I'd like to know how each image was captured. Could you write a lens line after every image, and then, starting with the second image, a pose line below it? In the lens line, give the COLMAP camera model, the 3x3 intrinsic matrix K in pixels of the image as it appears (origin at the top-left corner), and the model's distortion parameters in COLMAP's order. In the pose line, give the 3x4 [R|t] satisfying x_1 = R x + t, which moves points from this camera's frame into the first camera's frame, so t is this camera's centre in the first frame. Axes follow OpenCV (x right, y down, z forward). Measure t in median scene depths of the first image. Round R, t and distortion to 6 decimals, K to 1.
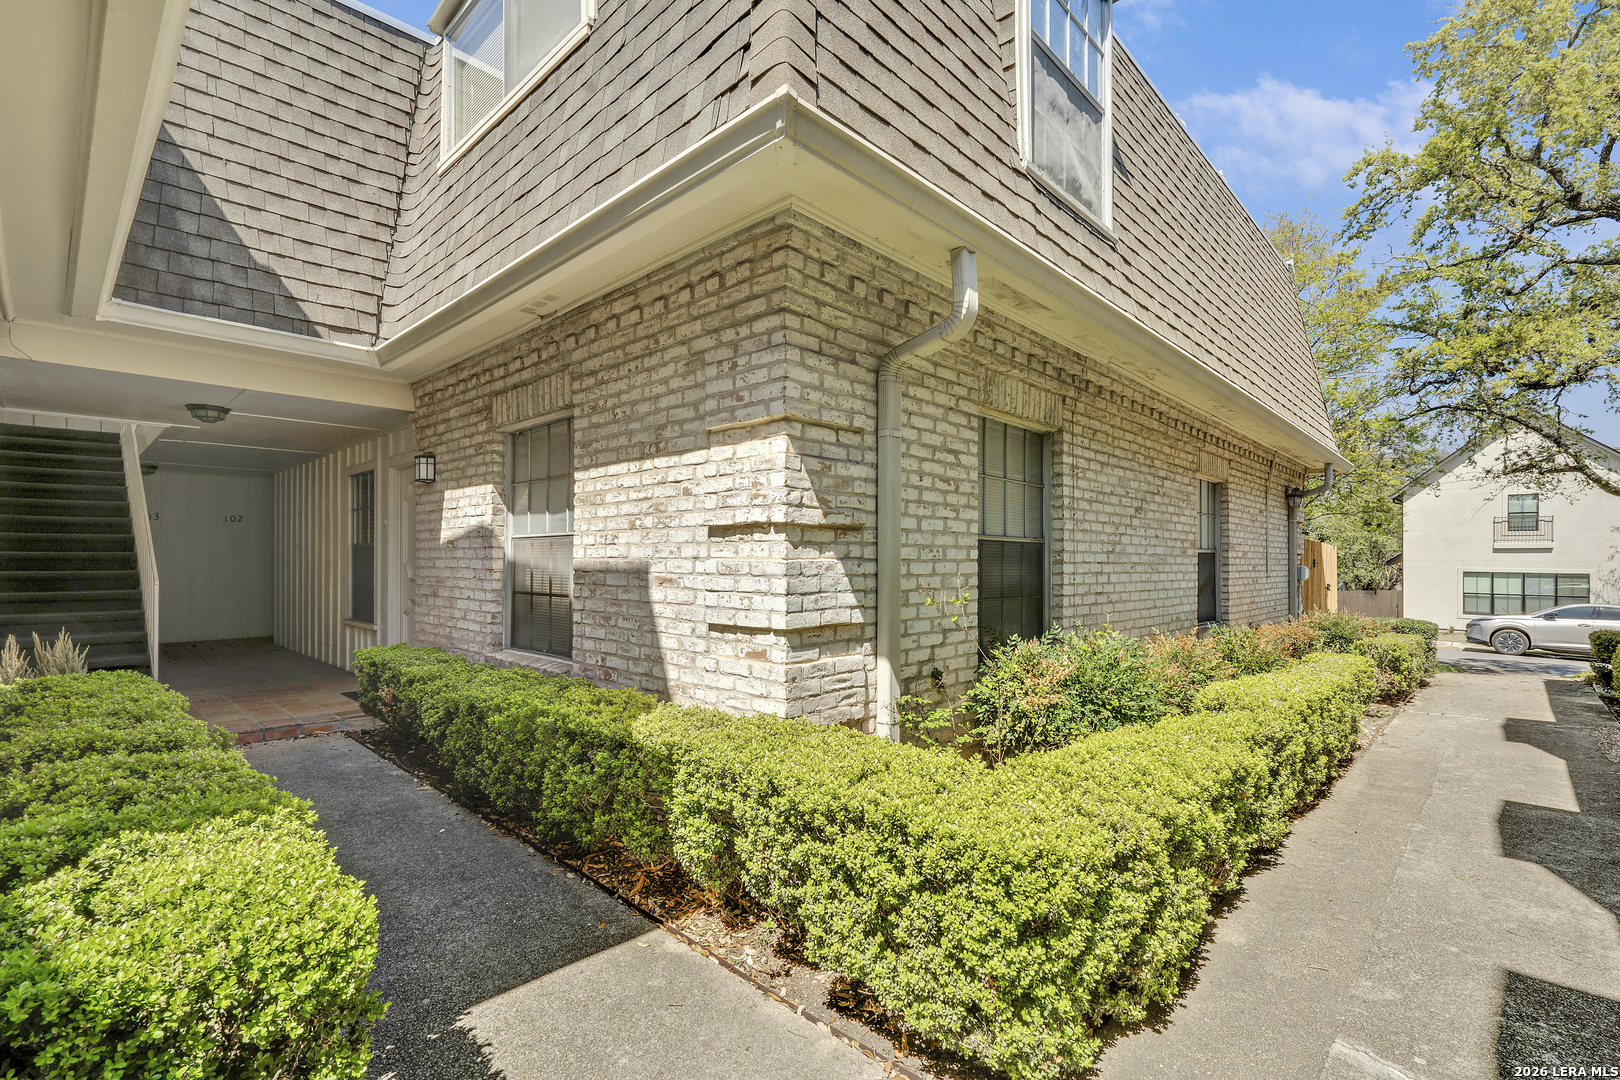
lens RADIAL K [[716.9, 0, 808.7], [0, 716.9, 552.4], [0, 0, 1]] dist [-0.004372, -0.000062]
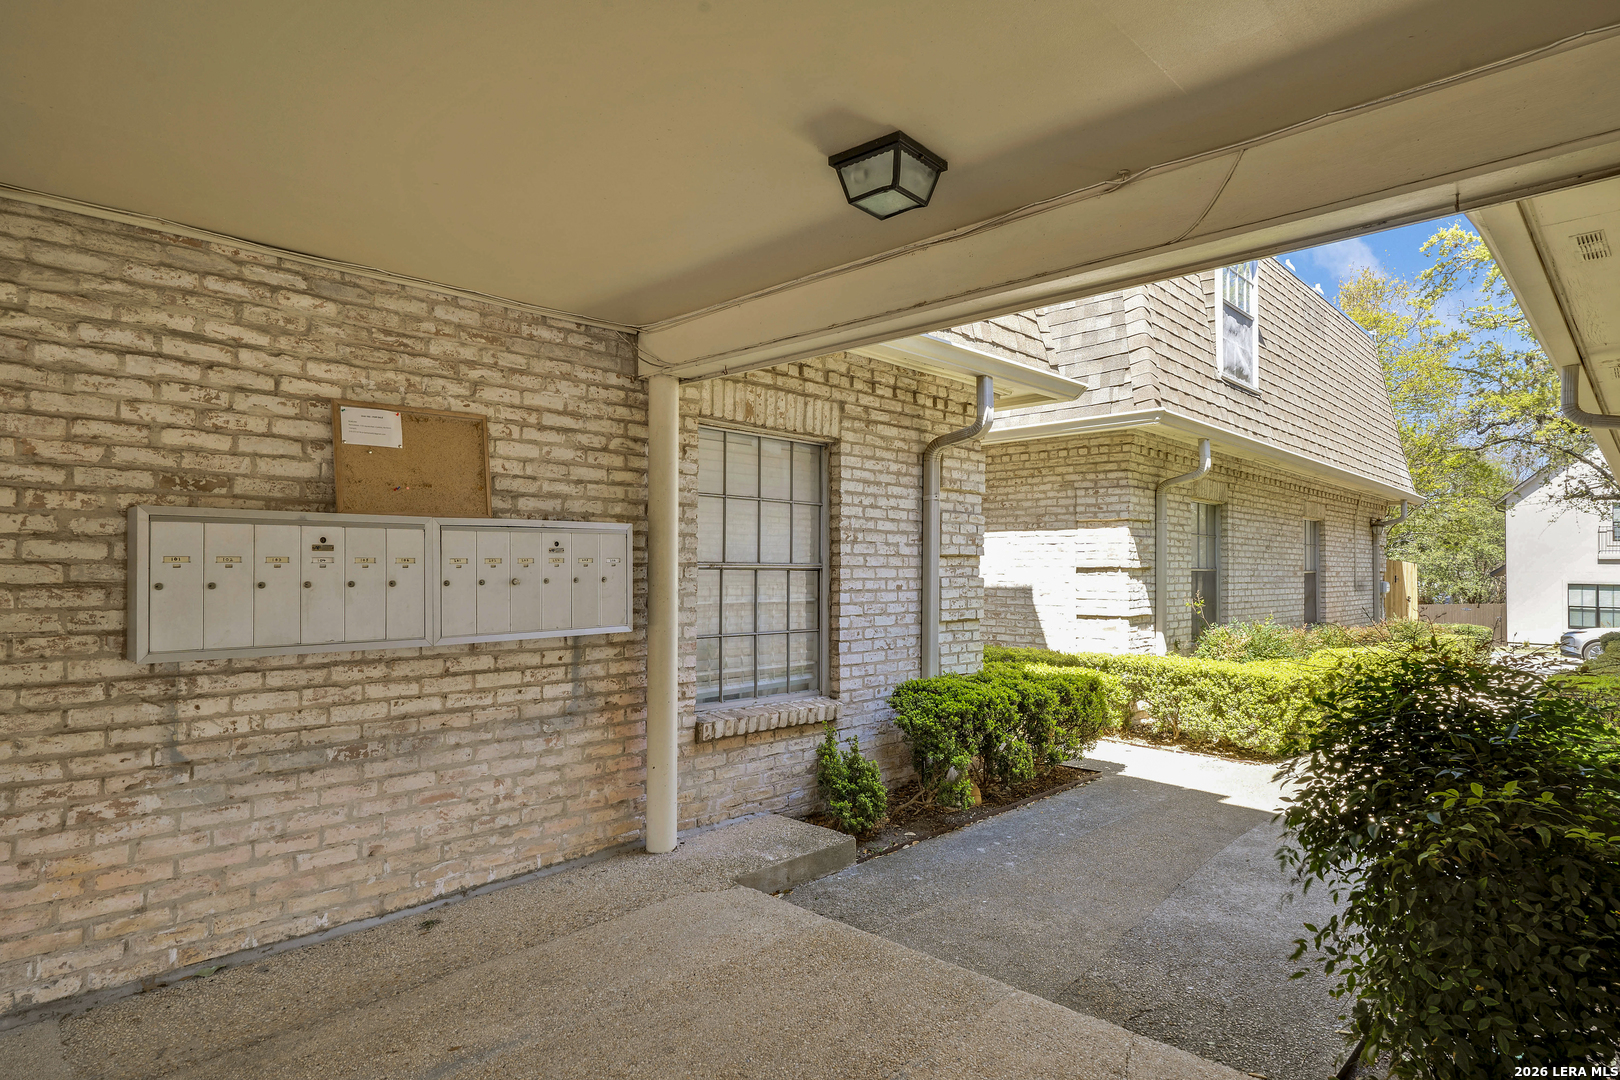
lens RADIAL K [[938.7, 0, 810.6], [0, 938.7, 545.3], [0, 0, 1]] dist [-0.001441, -0.001133]
pose [[0.999503, 0.002219, 0.031449, -0.711621], [-0.001878, 0.999939, -0.010877, -0.049985], [-0.031471, 0.010812, 0.999446, -1.194606]]
